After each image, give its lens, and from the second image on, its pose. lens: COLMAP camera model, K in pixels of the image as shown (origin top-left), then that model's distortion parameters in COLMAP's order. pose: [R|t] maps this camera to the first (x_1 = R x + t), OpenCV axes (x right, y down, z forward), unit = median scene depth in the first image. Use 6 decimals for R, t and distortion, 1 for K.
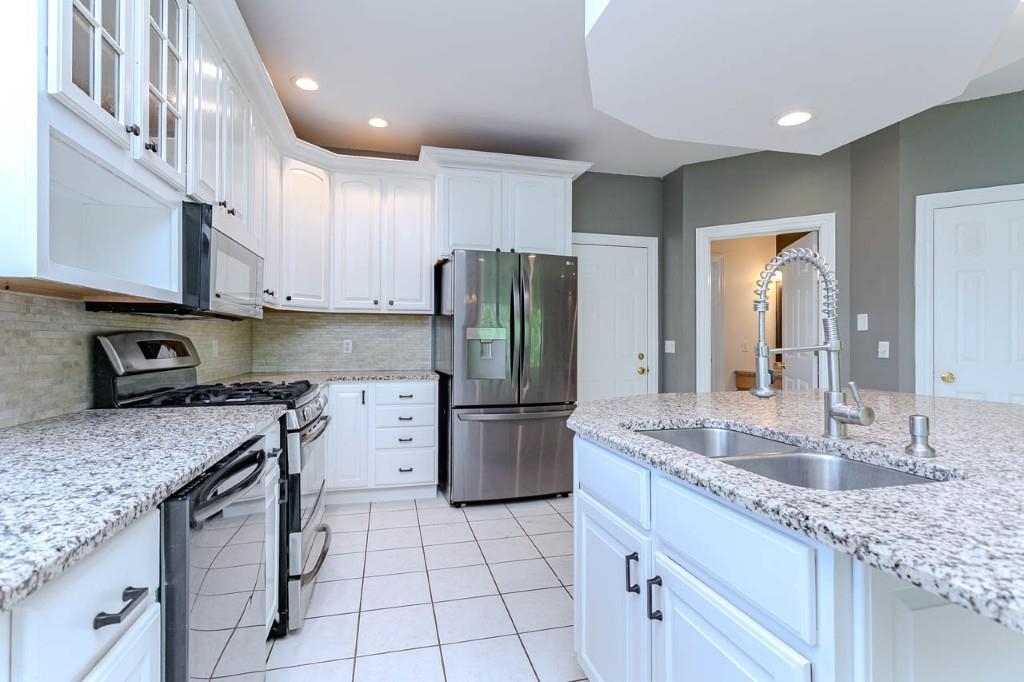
lens RADIAL K [[487.7, 0, 508.7], [0, 487.7, 337.0], [0, 0, 1]] dist [0.002781, 0.000007]
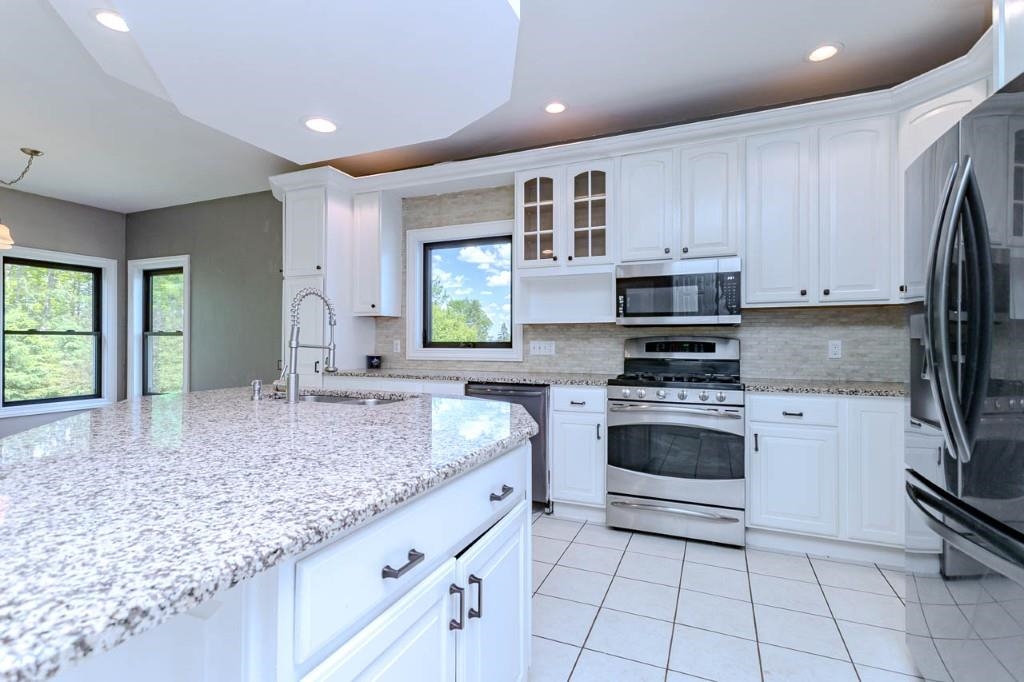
lens RADIAL K [[487.7, 0, 507.5], [0, 487.7, 341.0], [0, 0, 1]] dist [0.002781, 0.000007]
pose [[-0.589475, 0.000407, -0.807787, 0.578912], [0.005305, 0.999980, -0.003368, 0.004804], [0.807770, -0.006271, -0.589465, 0.892191]]
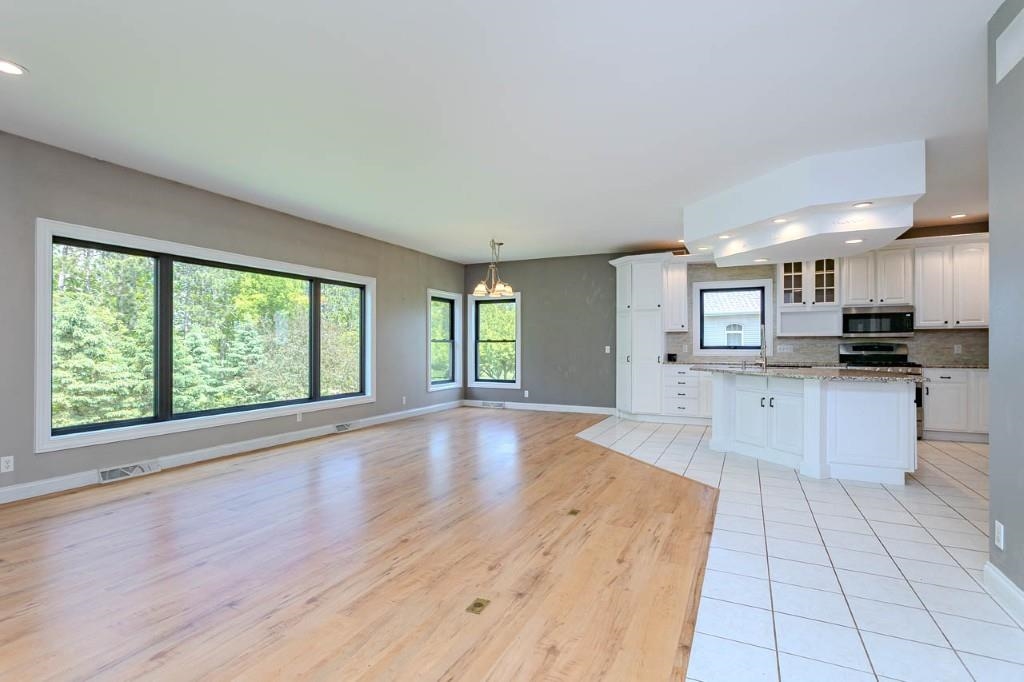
lens RADIAL K [[487.7, 0, 518.6], [0, 487.7, 346.3], [0, 0, 1]] dist [0.002781, 0.000007]
pose [[-0.626609, -0.001347, -0.779333, 1.917526], [0.004608, 0.999975, -0.005433, 0.011116], [0.779320, -0.006996, -0.626587, 0.716981]]
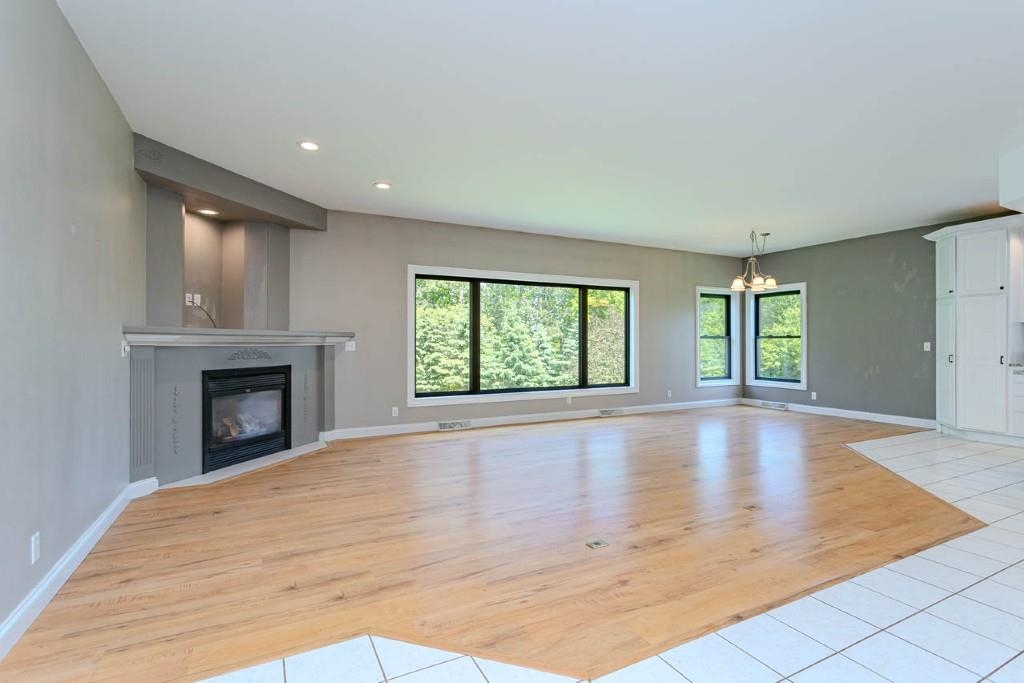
lens RADIAL K [[487.7, 0, 514.9], [0, 487.7, 337.5], [0, 0, 1]] dist [0.002781, 0.000007]
pose [[-0.971740, -0.004272, -0.236017, 1.786242], [0.000121, 0.999827, -0.018594, 0.016204], [0.236055, -0.018098, -0.971571, 1.025042]]
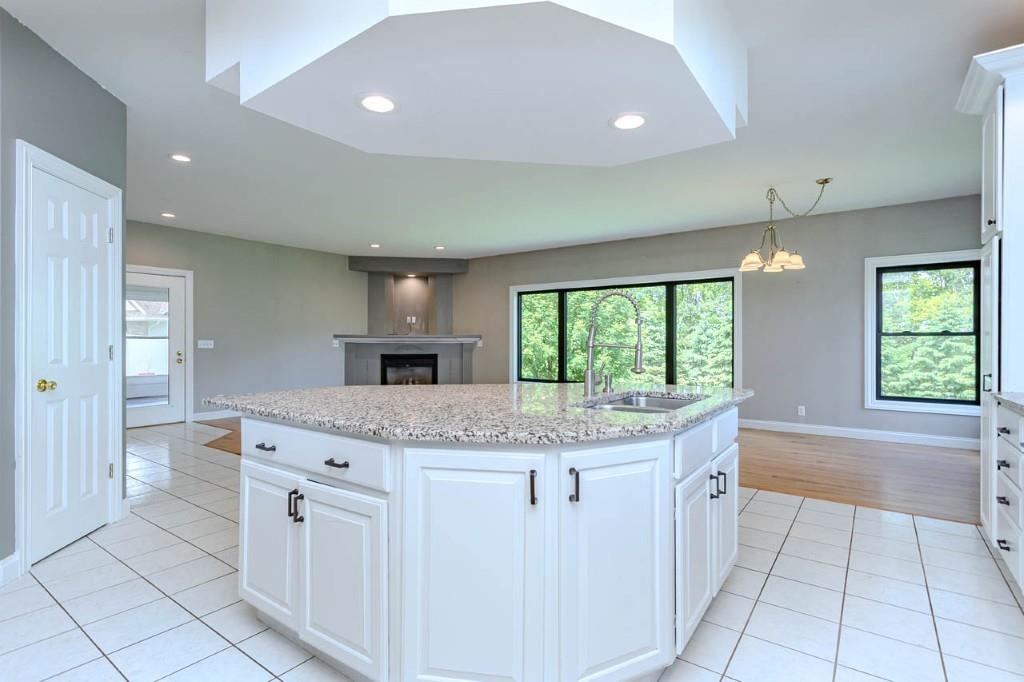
lens RADIAL K [[487.7, 0, 519.0], [0, 487.7, 338.4], [0, 0, 1]] dist [0.002781, 0.000007]
pose [[-0.660257, 0.000143, 0.751040, -0.155809], [-0.009082, 0.999925, -0.008175, 0.006444], [-0.750985, -0.012218, -0.660206, 0.840106]]
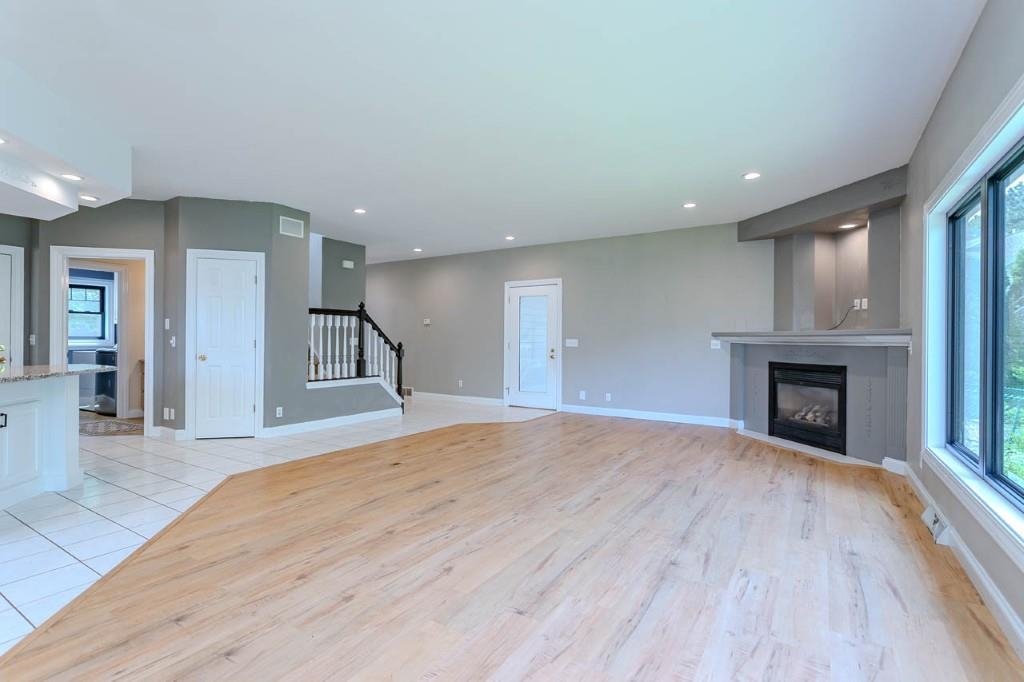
lens RADIAL K [[487.7, 0, 509.3], [0, 487.7, 342.3], [0, 0, 1]] dist [0.002781, 0.000007]
pose [[0.726364, -0.002414, 0.687306, 0.461014], [-0.010575, 0.999836, 0.014688, -0.005969], [-0.687229, -0.017937, 0.726220, -0.902808]]
